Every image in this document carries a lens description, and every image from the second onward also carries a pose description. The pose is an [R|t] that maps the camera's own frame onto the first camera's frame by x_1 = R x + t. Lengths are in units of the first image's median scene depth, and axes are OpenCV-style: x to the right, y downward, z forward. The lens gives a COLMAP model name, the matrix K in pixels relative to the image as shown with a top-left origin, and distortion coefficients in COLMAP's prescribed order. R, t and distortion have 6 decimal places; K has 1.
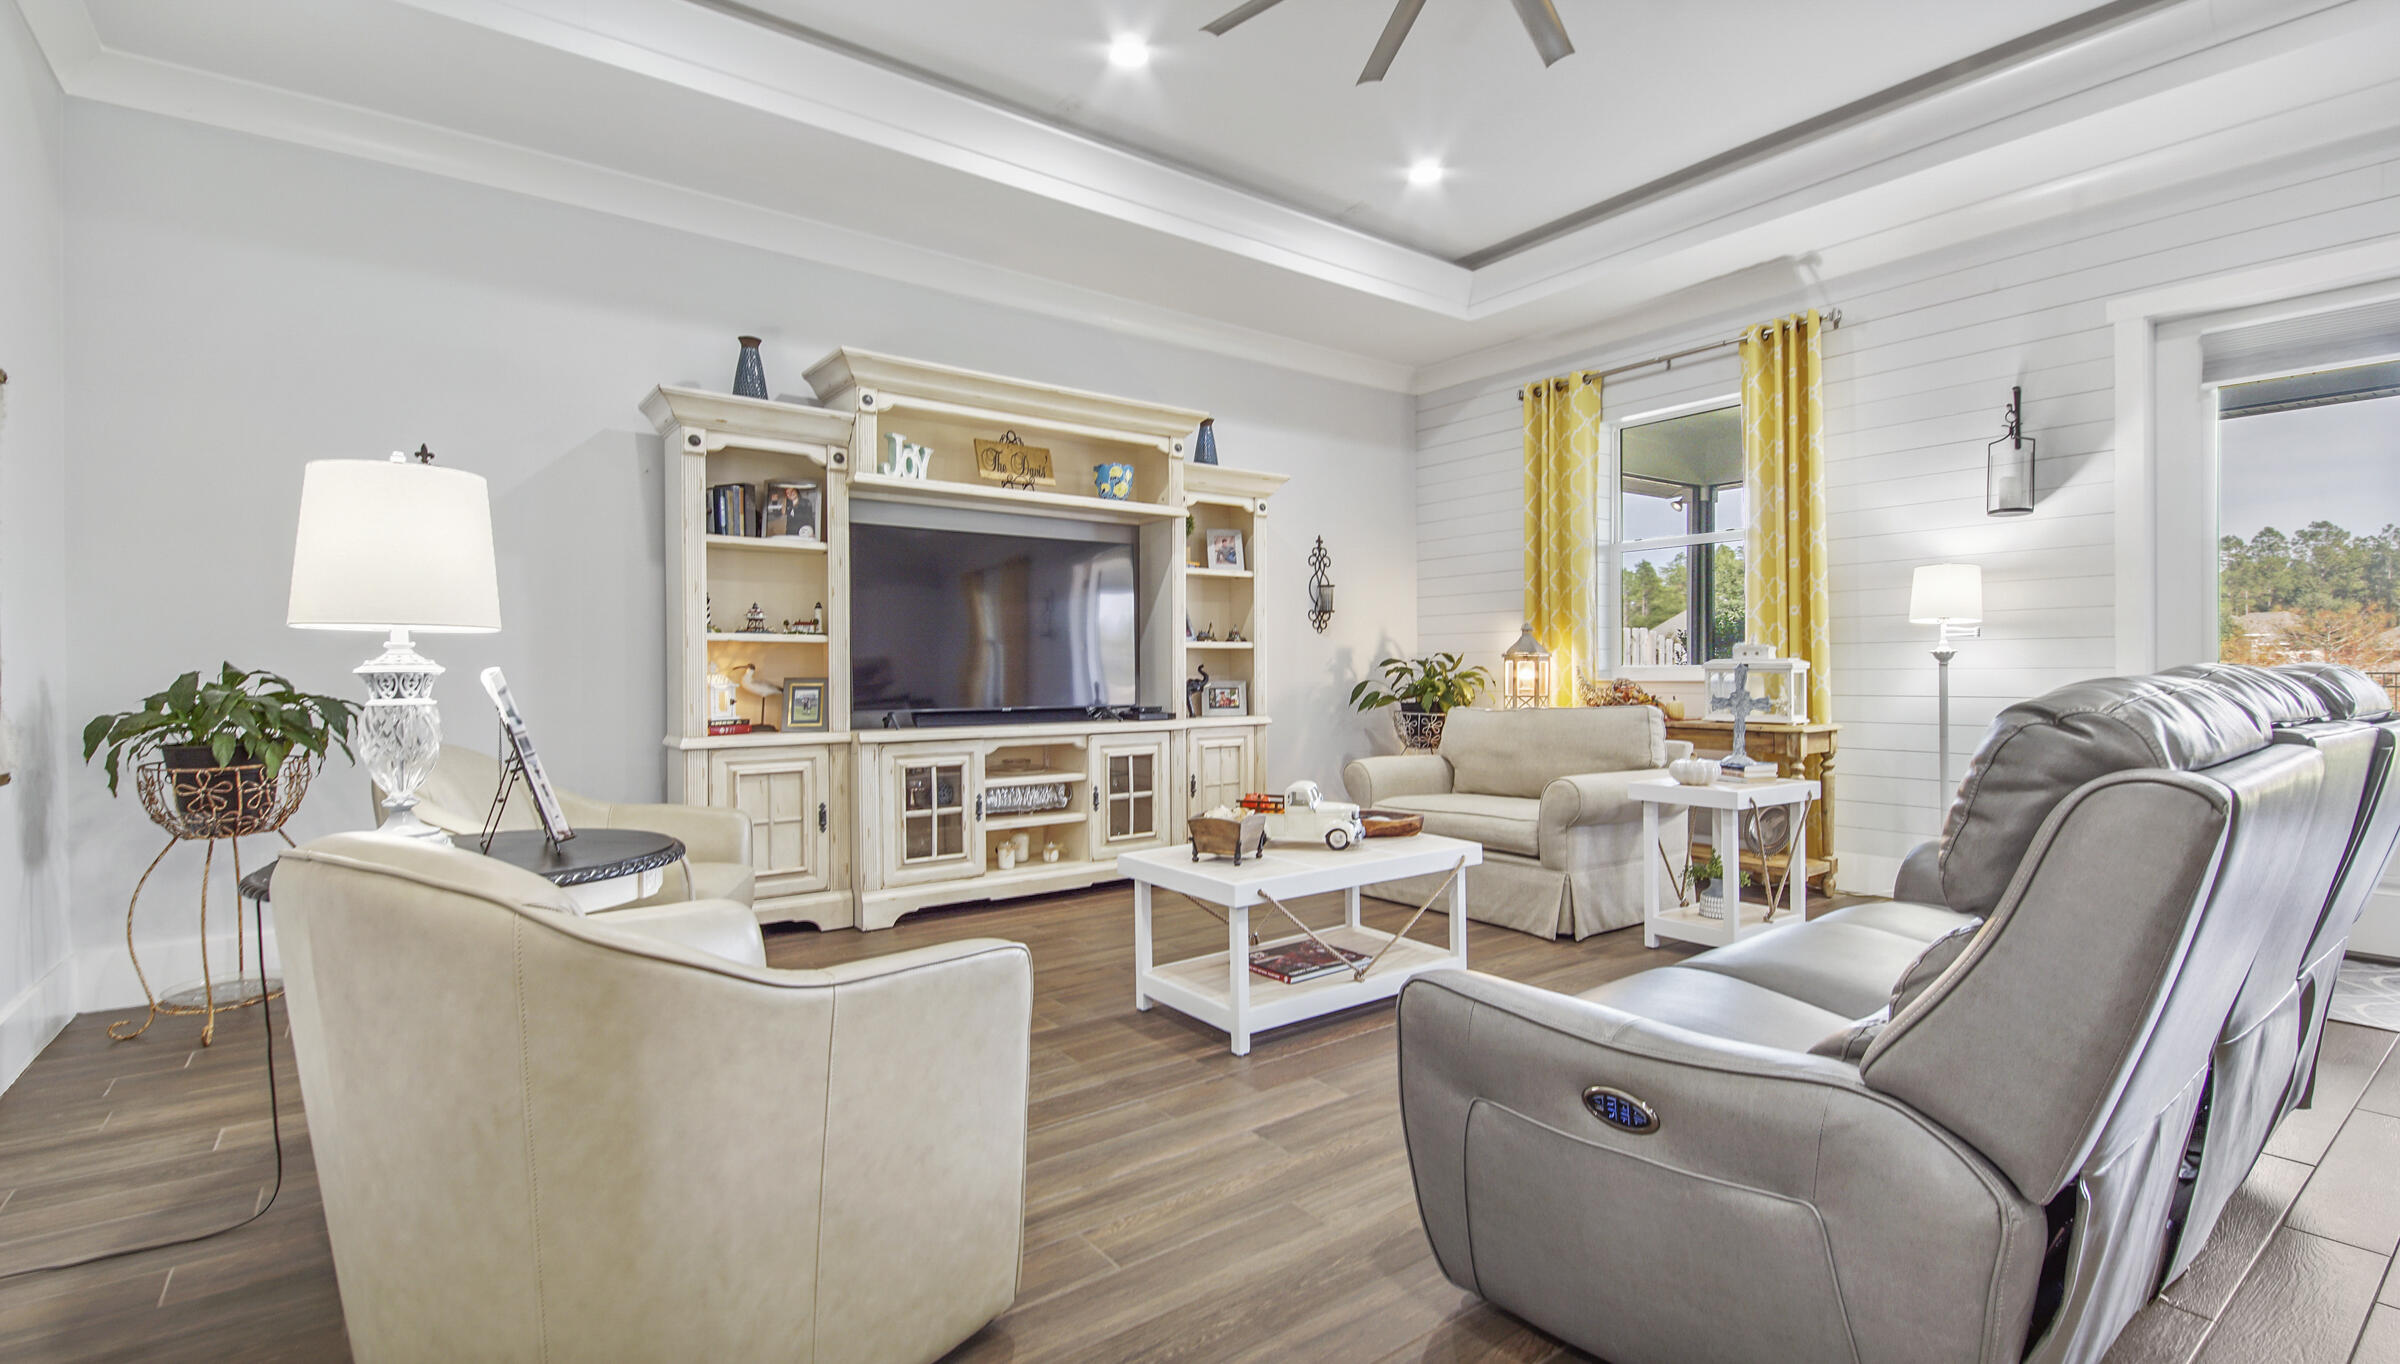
lens RADIAL K [[1070.8, 0, 1216.0], [0, 1070.8, 672.2], [0, 0, 1]] dist [0.032345, -0.000443]
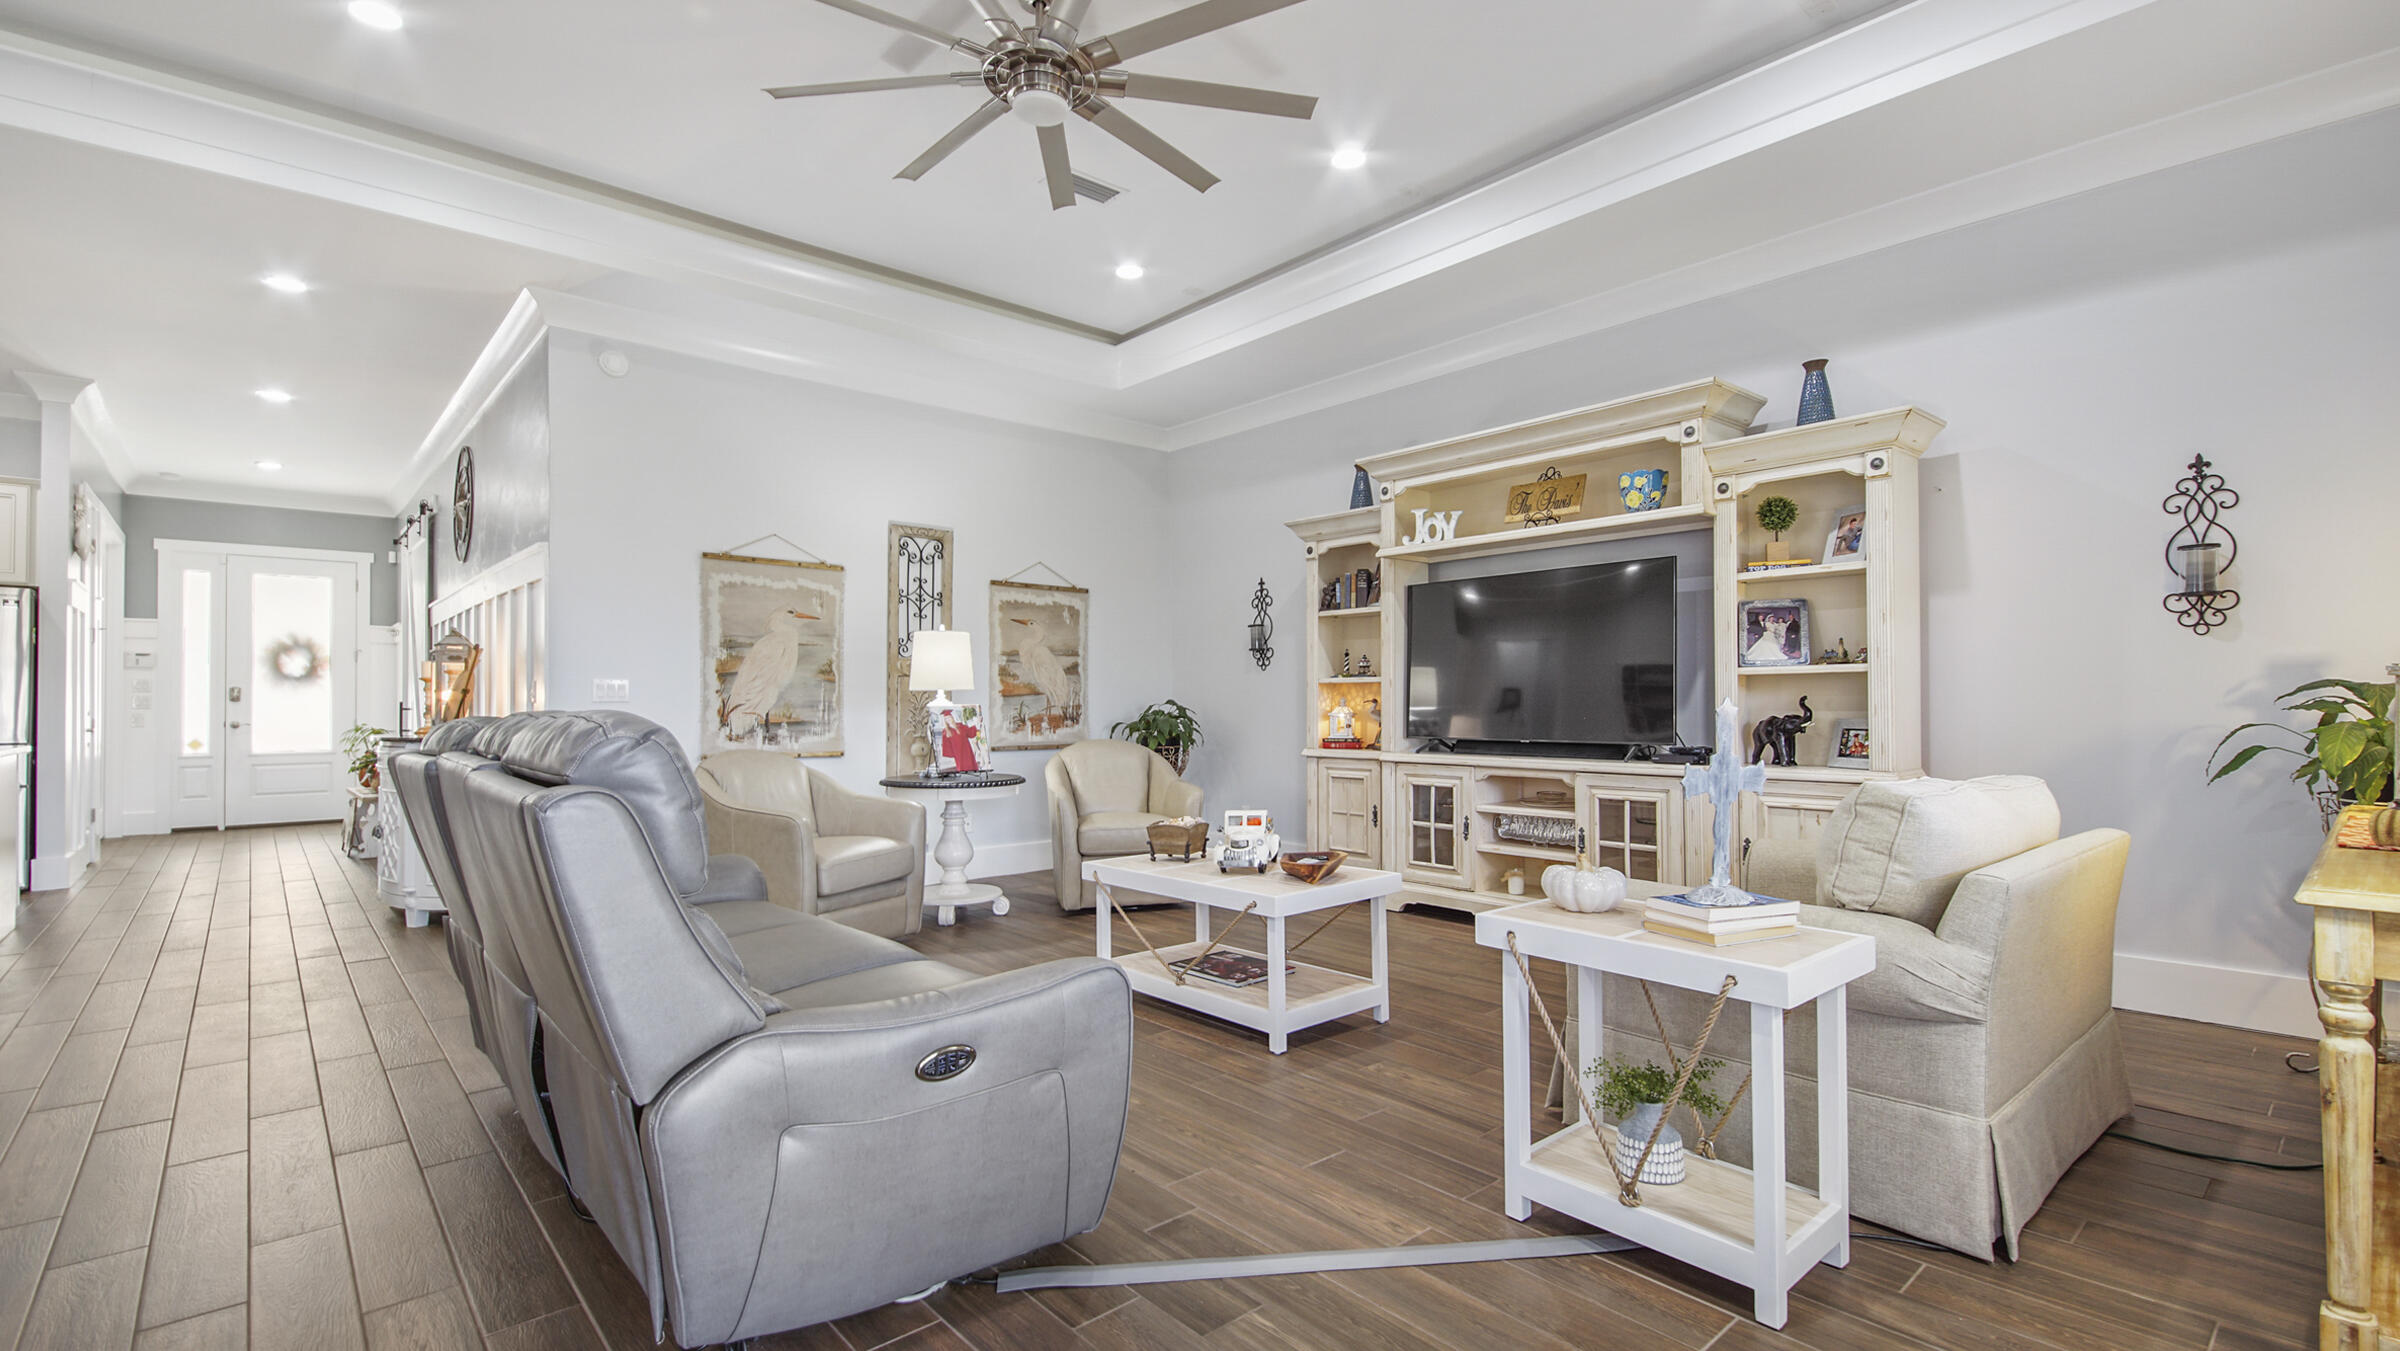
lens RADIAL K [[1067.9, 0, 1195.0], [0, 1067.9, 684.7], [0, 0, 1]] dist [0.033316, -0.020312]
pose [[0.064501, -0.015444, -0.997798, 0.873528], [0.001803, 0.999880, -0.015359, -0.004866], [0.997916, -0.000808, 0.064521, 0.657258]]
